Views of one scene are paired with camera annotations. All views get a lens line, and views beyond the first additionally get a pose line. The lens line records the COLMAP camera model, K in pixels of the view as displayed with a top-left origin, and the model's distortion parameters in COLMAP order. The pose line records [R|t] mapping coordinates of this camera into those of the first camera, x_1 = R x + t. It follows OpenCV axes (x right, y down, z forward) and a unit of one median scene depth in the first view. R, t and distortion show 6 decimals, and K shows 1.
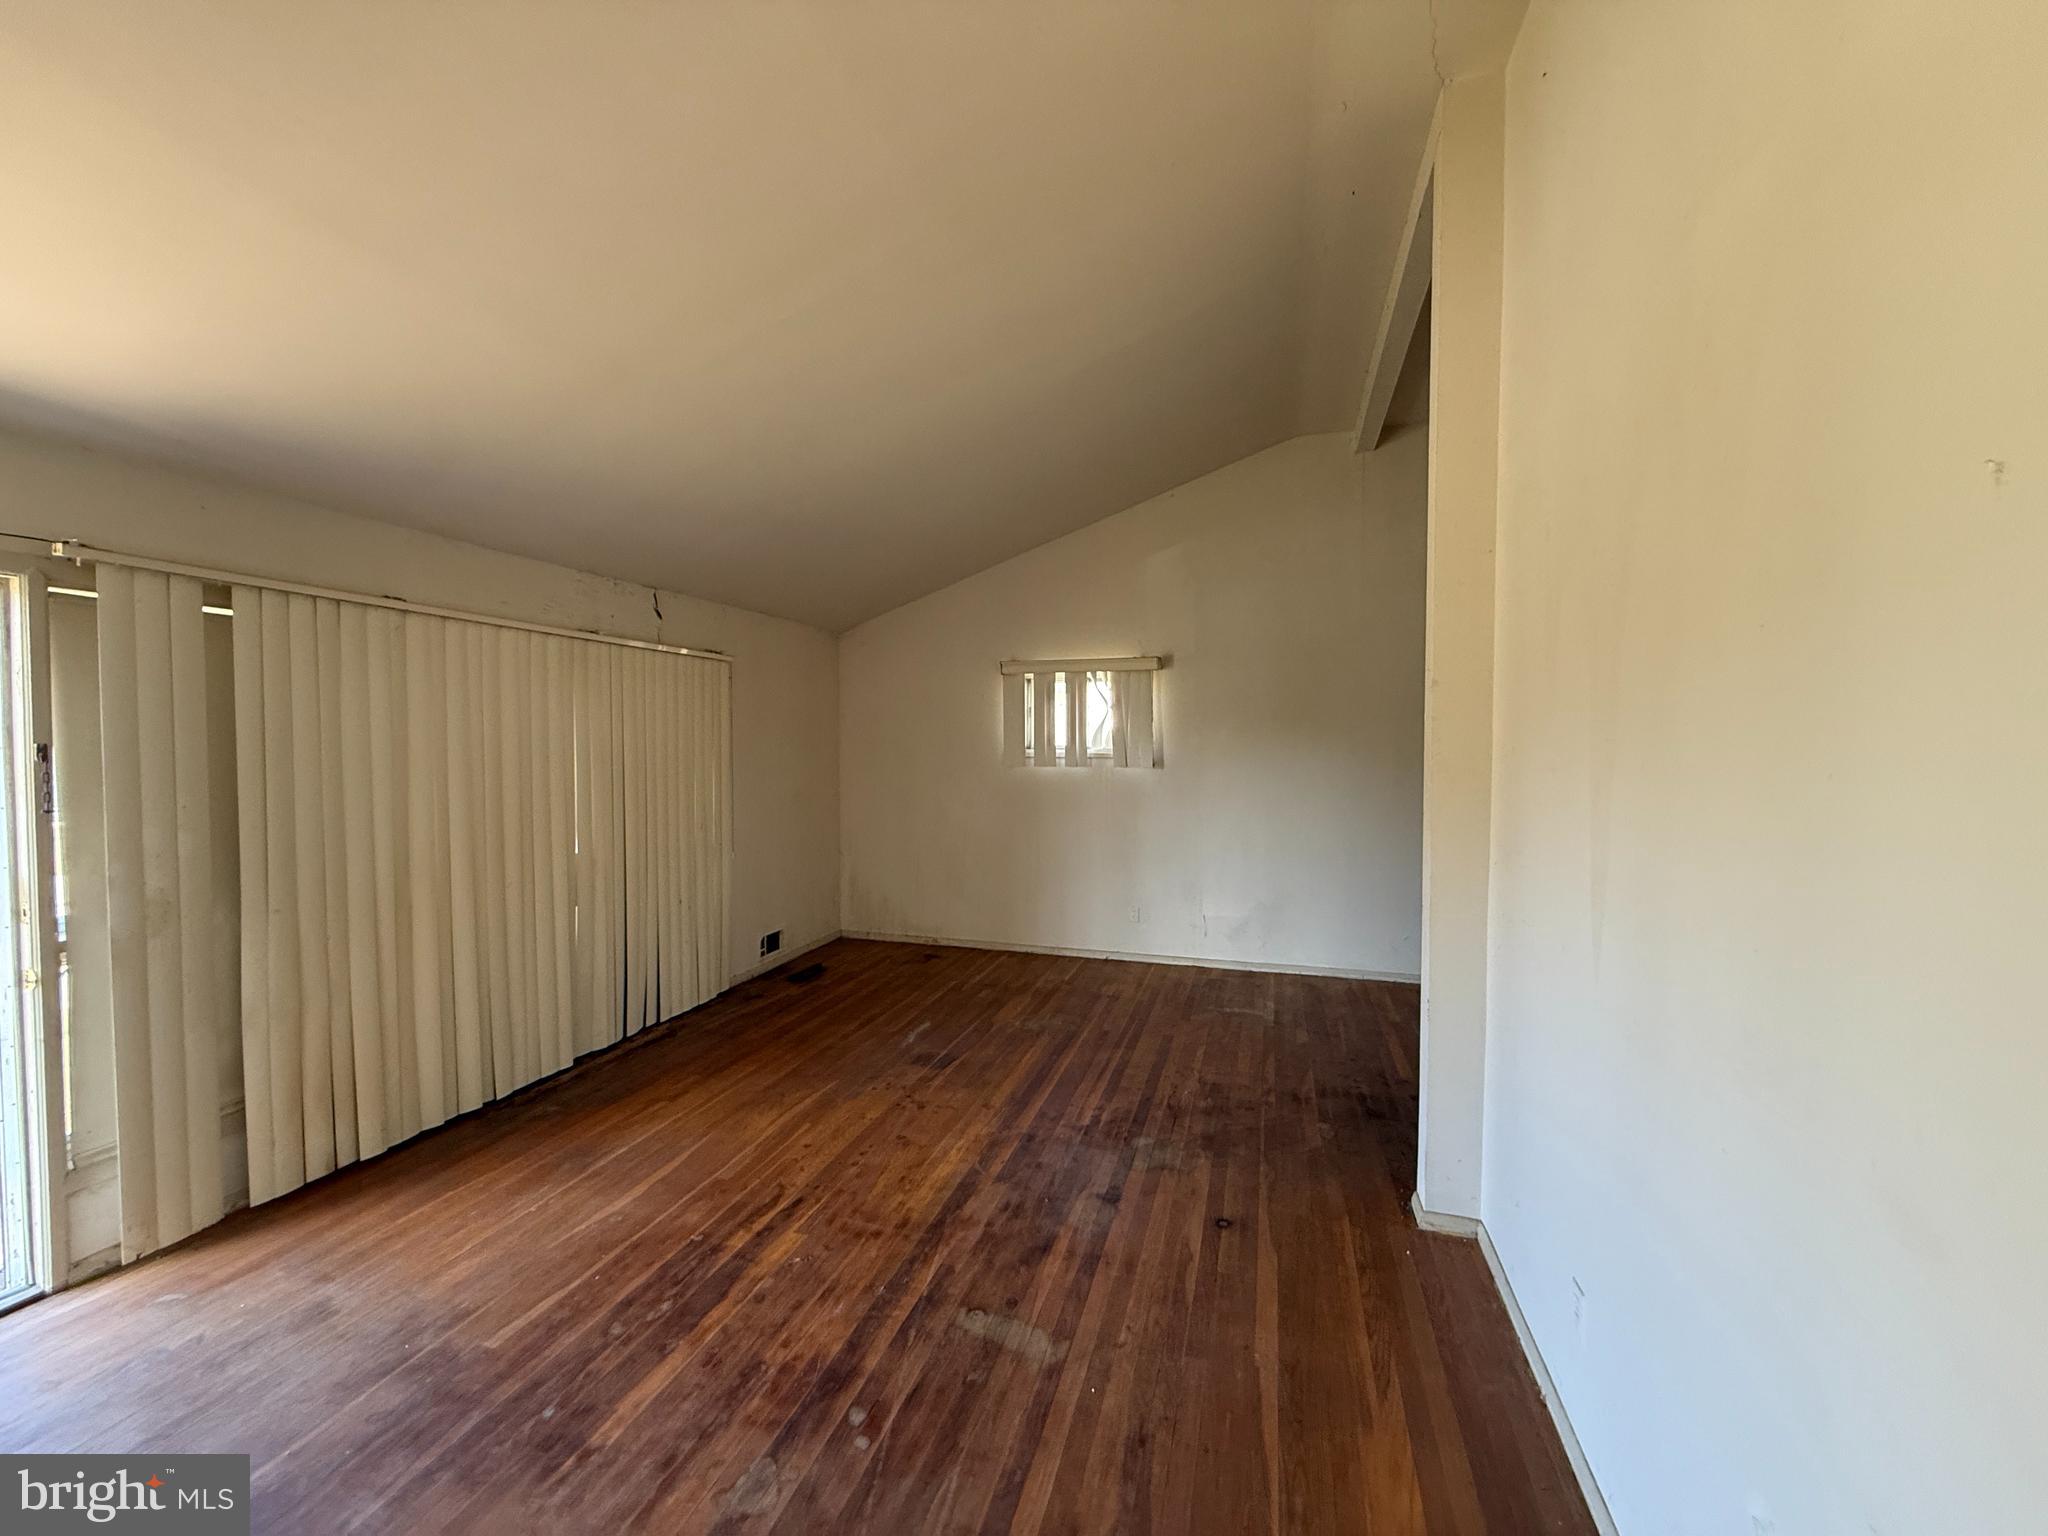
lens RADIAL K [[812.8, 0, 1017.9], [0, 812.8, 764.6], [0, 0, 1]] dist [0.000413, 0.000220]
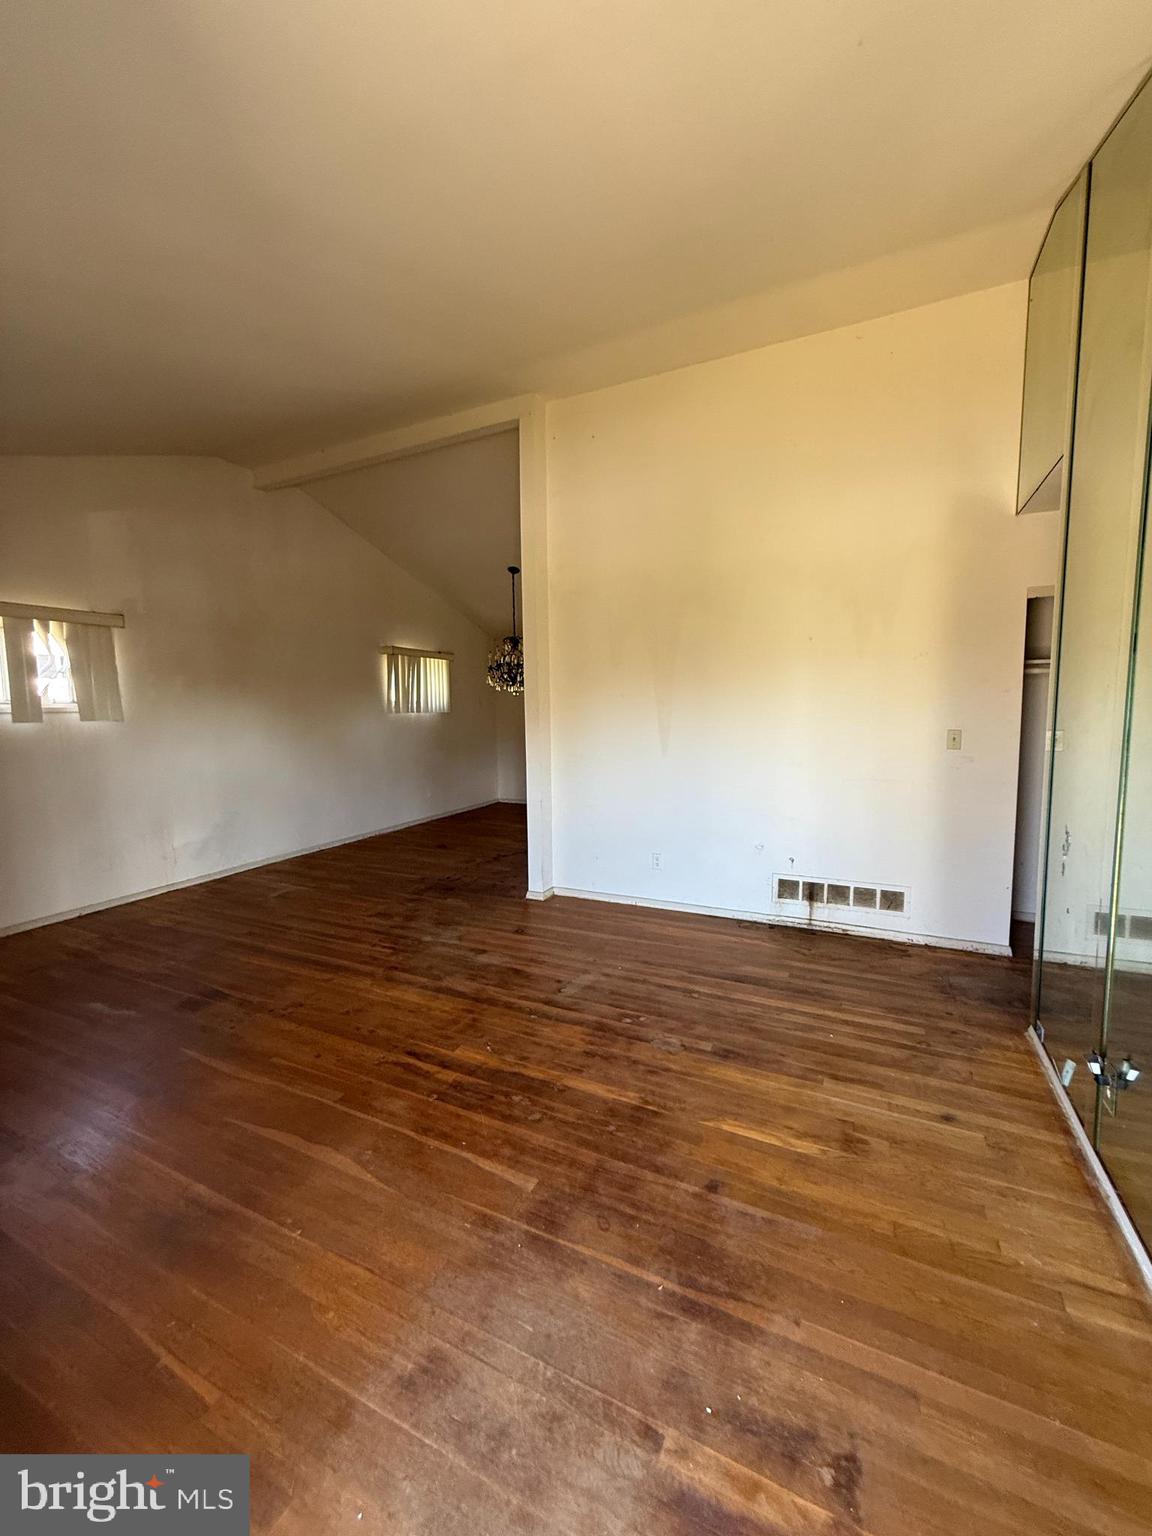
lens RADIAL K [[609.6, 0, 574.6], [0, 609.6, 770.1], [0, 0, 1]] dist [0.000413, 0.000220]
pose [[0.143220, -0.104123, 0.984198, -1.107530], [0.043873, 0.994141, 0.098791, 0.032444], [-0.988718, 0.029031, 0.146949, 0.613993]]
